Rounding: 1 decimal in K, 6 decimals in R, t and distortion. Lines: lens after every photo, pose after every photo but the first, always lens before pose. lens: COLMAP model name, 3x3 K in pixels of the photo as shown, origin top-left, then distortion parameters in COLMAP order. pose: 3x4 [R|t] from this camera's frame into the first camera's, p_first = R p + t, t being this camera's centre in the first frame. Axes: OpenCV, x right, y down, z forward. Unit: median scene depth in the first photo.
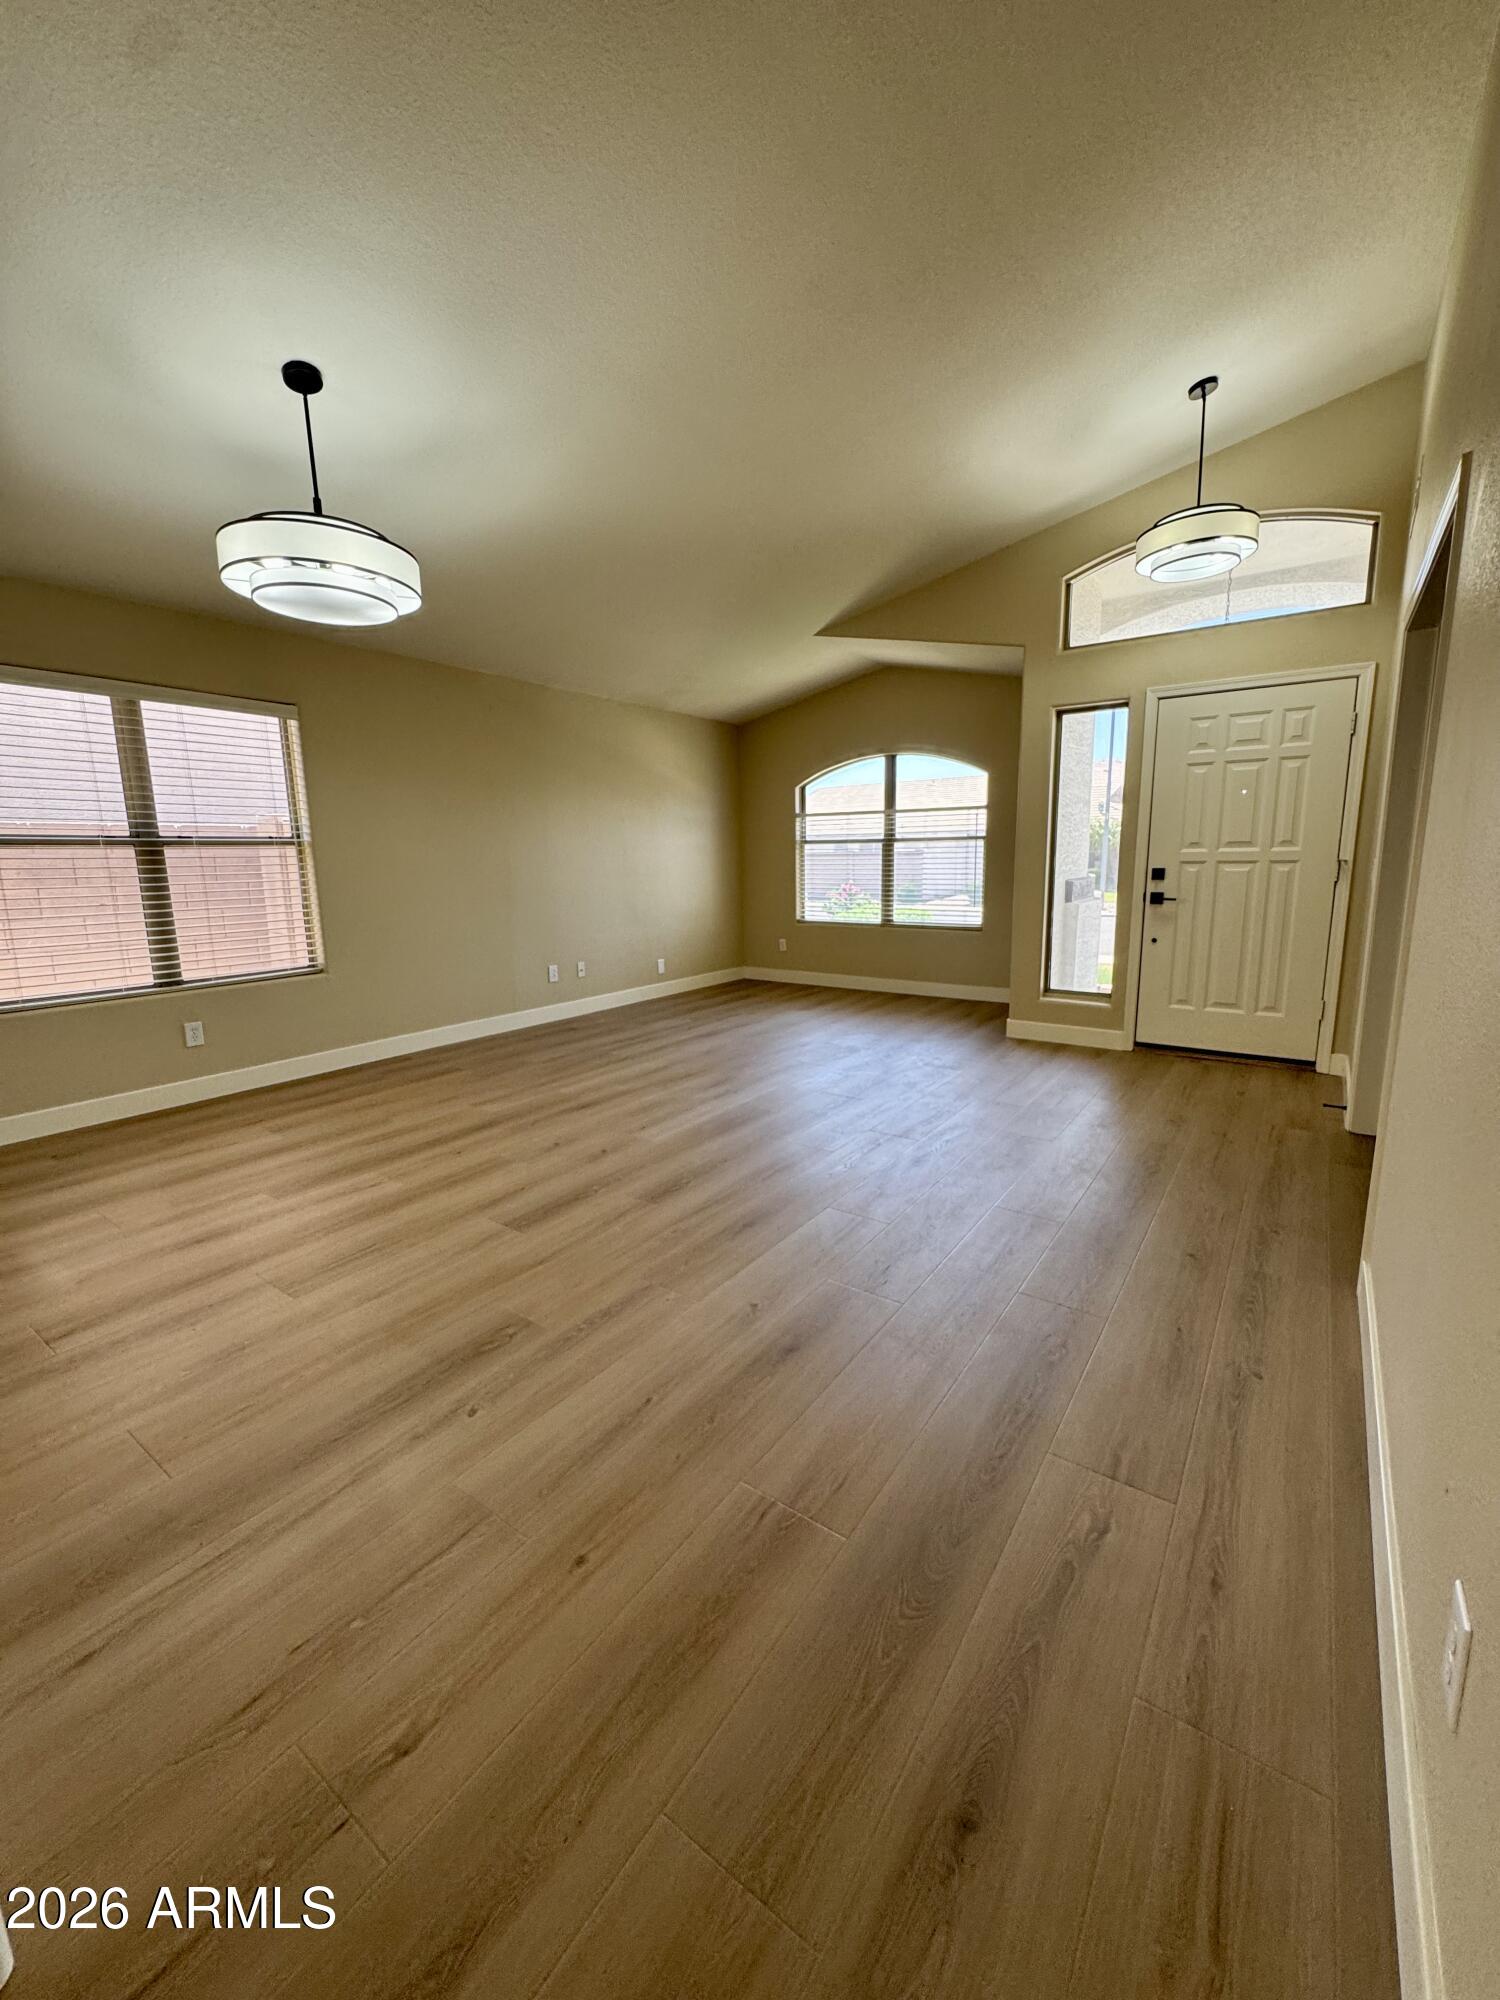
lens RADIAL K [[798.9, 0, 750.0], [0, 798.9, 1000.0], [0, 0, 1]] dist [-0.007654, 0.000073]
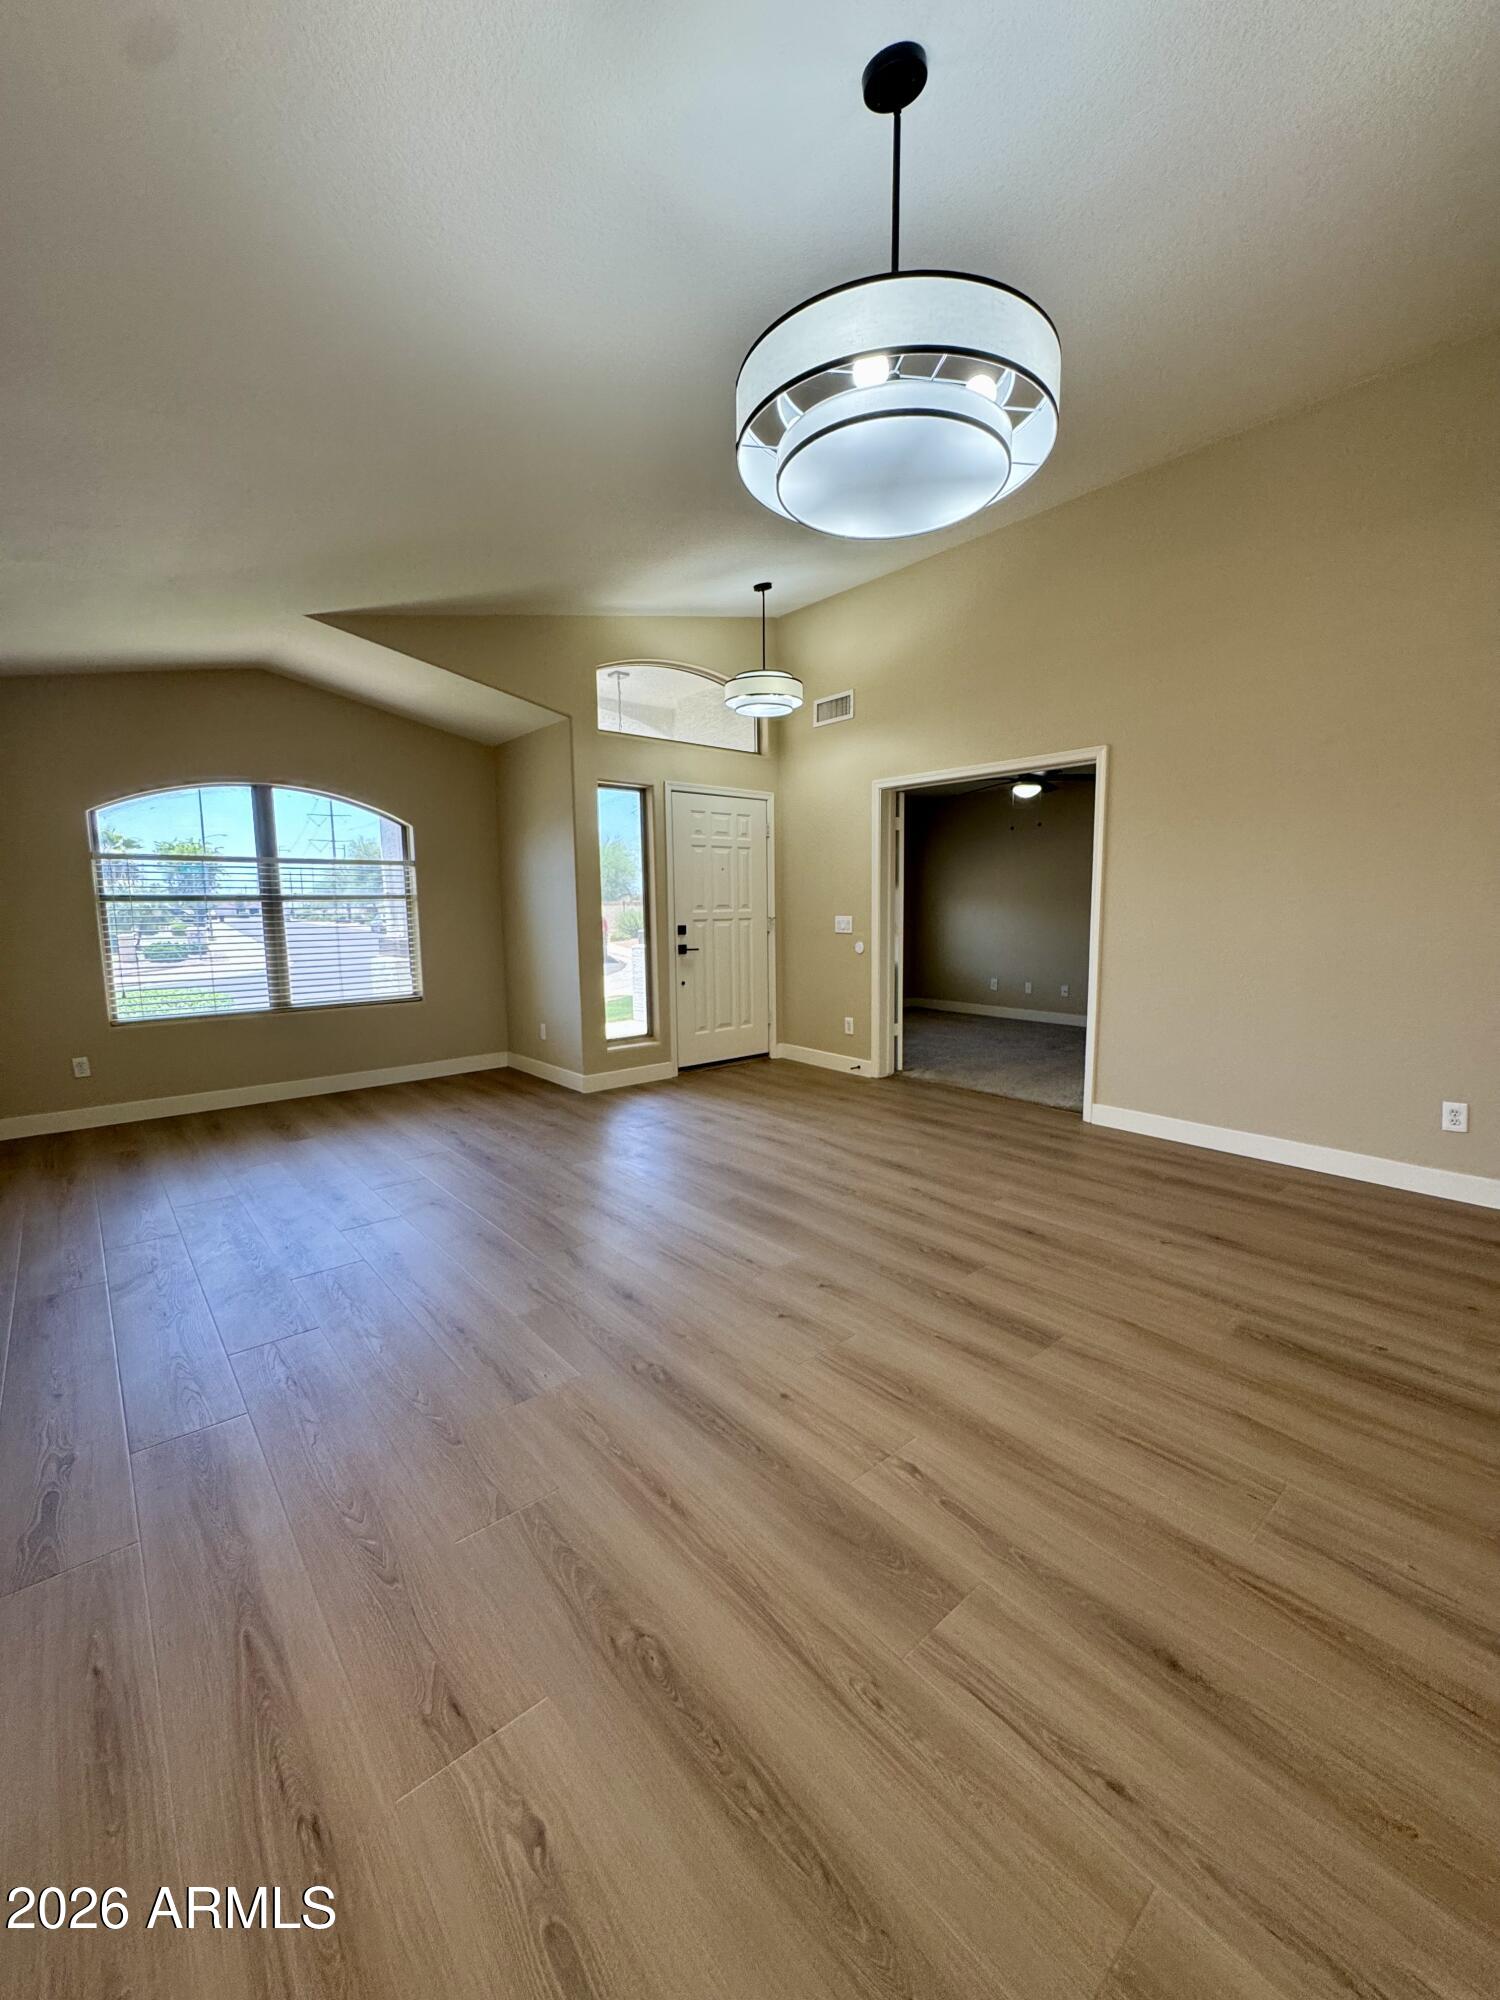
lens RADIAL K [[798.9, 0, 750.0], [0, 798.9, 1000.0], [0, 0, 1]] dist [-0.007654, 0.000073]
pose [[0.243656, -0.105757, 0.964078, -0.670378], [0.177653, 0.982085, 0.062834, -0.109514], [-0.953452, 0.155961, 0.258079, 0.588548]]
